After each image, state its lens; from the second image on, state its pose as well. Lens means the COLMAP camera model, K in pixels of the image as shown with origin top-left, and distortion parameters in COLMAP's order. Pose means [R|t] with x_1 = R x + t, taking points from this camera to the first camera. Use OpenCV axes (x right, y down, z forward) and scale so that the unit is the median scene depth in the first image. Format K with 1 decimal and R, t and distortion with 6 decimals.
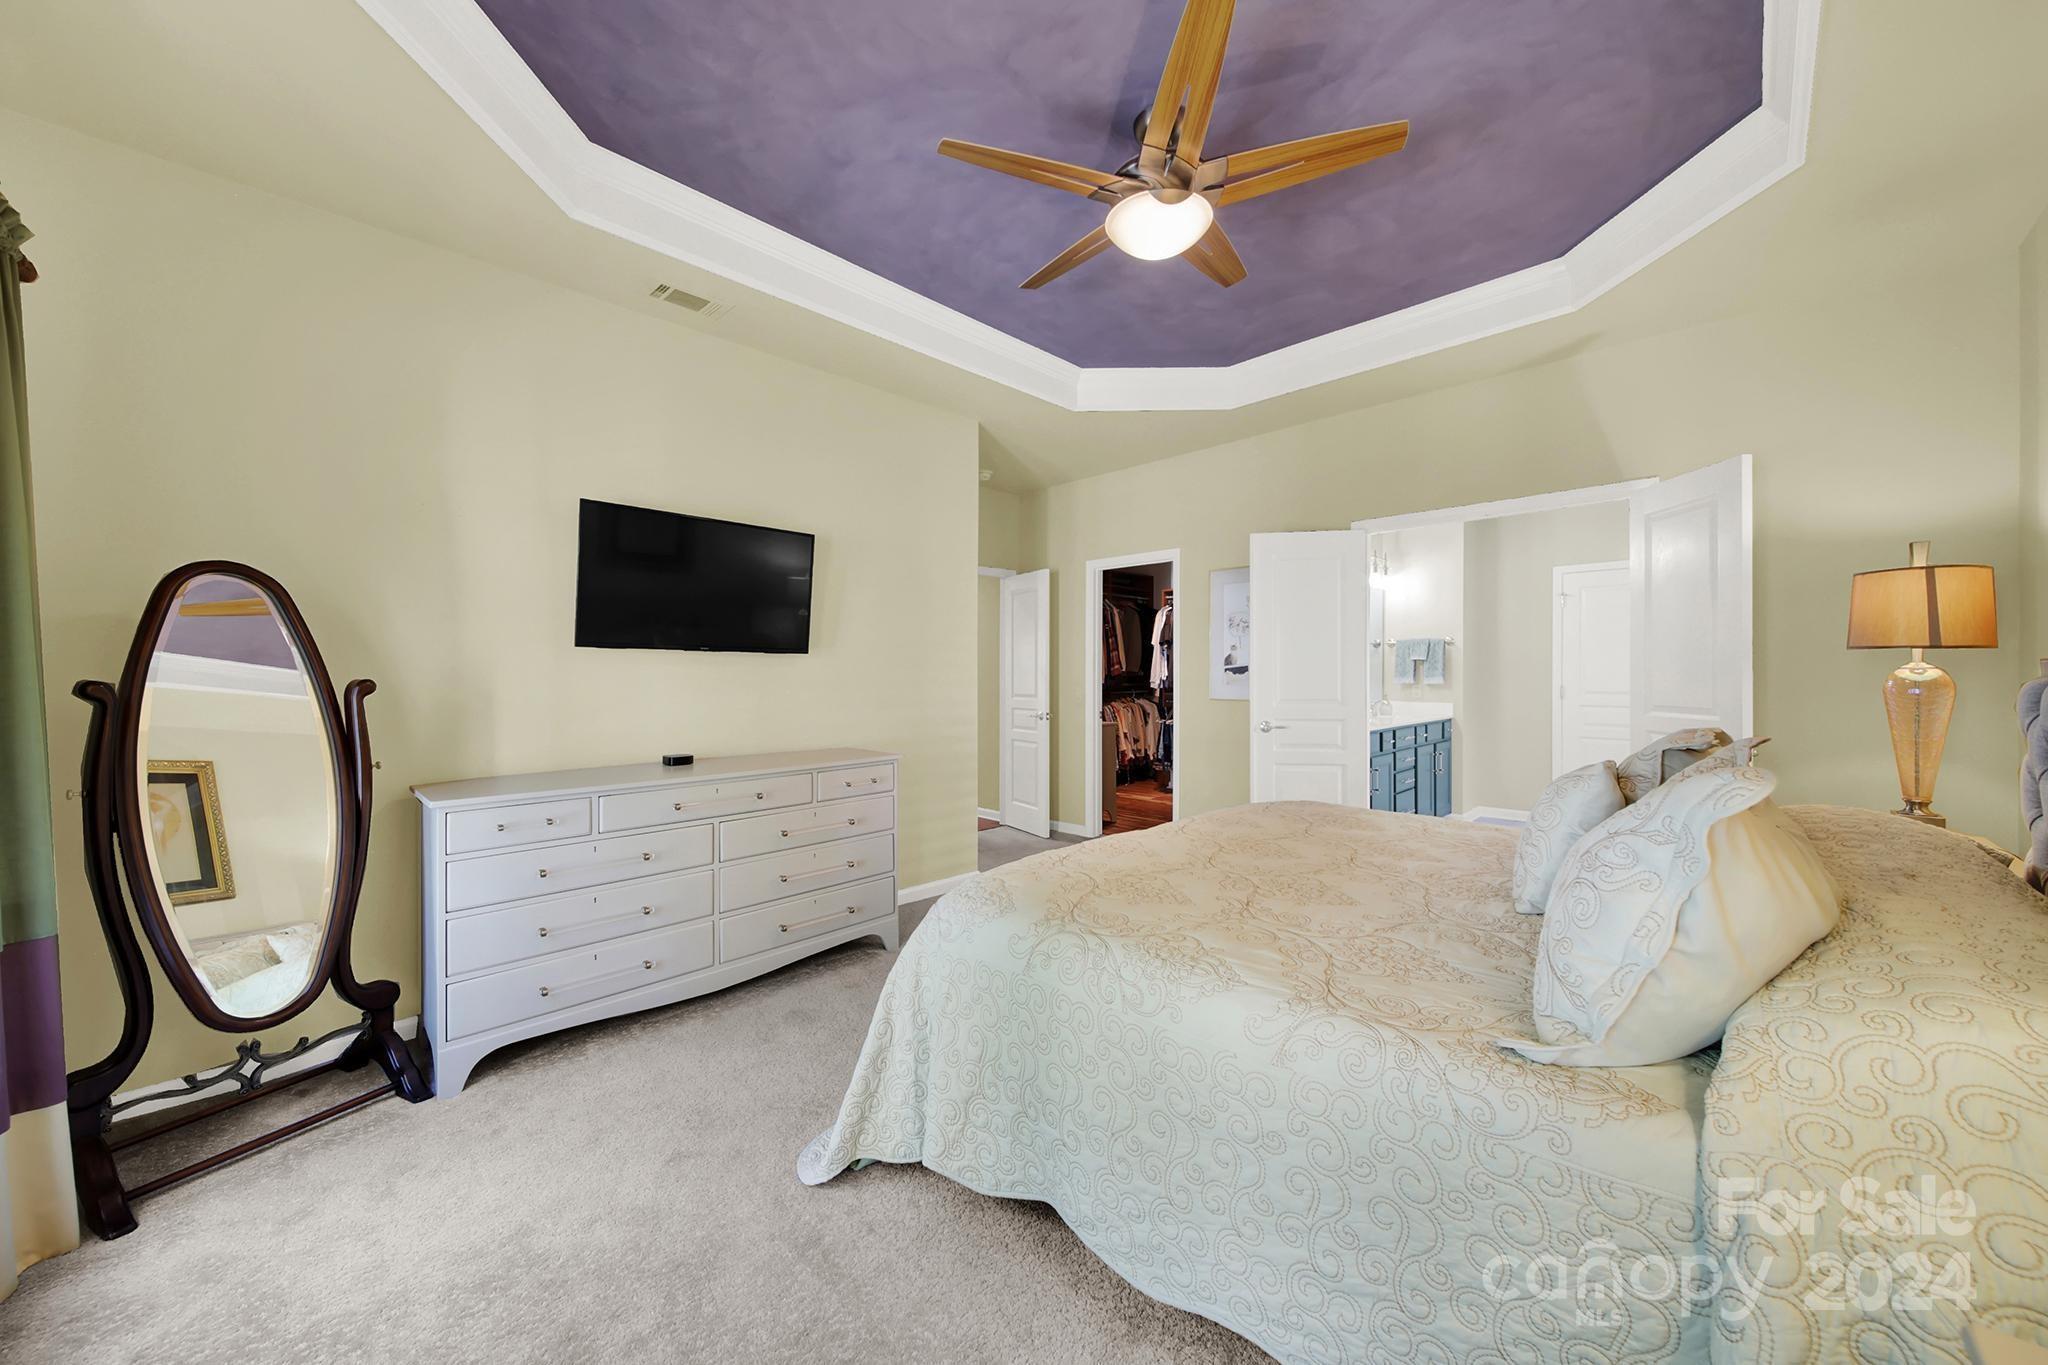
lens RADIAL K [[734.4, 0, 1027.2], [0, 734.4, 669.0], [0, 0, 1]] dist [0.000804, -0.001573]
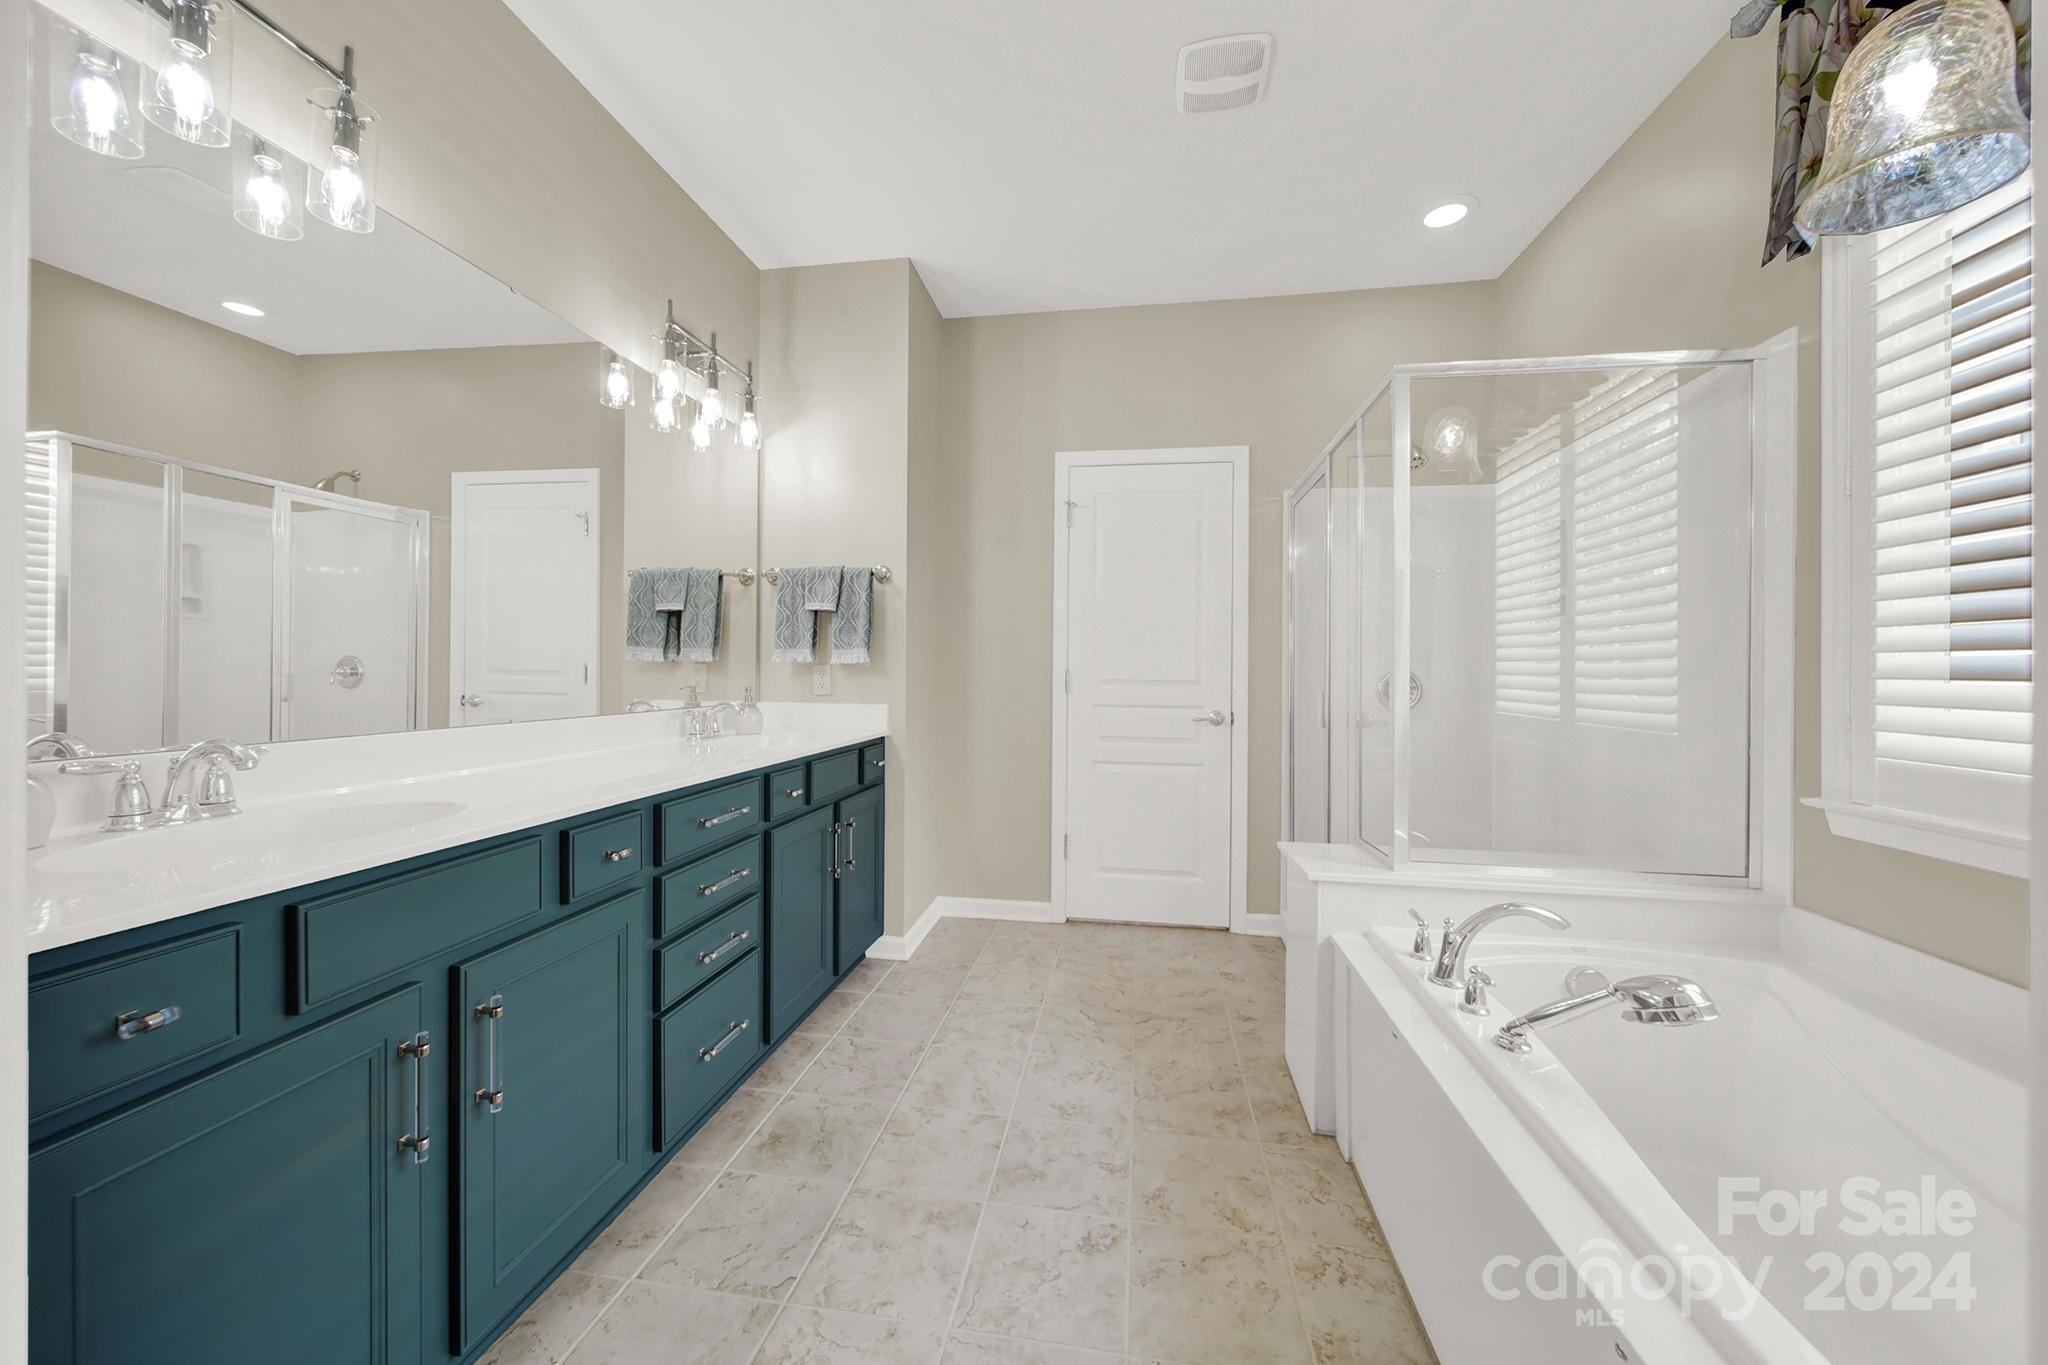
lens RADIAL K [[734.4, 0, 1027.2], [0, 734.4, 669.0], [0, 0, 1]] dist [0.000804, -0.001573]
pose [[0.816760, 0.007375, 0.576930, 0.380922], [-0.020967, 0.999637, 0.016903, 0.013475], [-0.576596, -0.025902, 0.816619, 0.562320]]
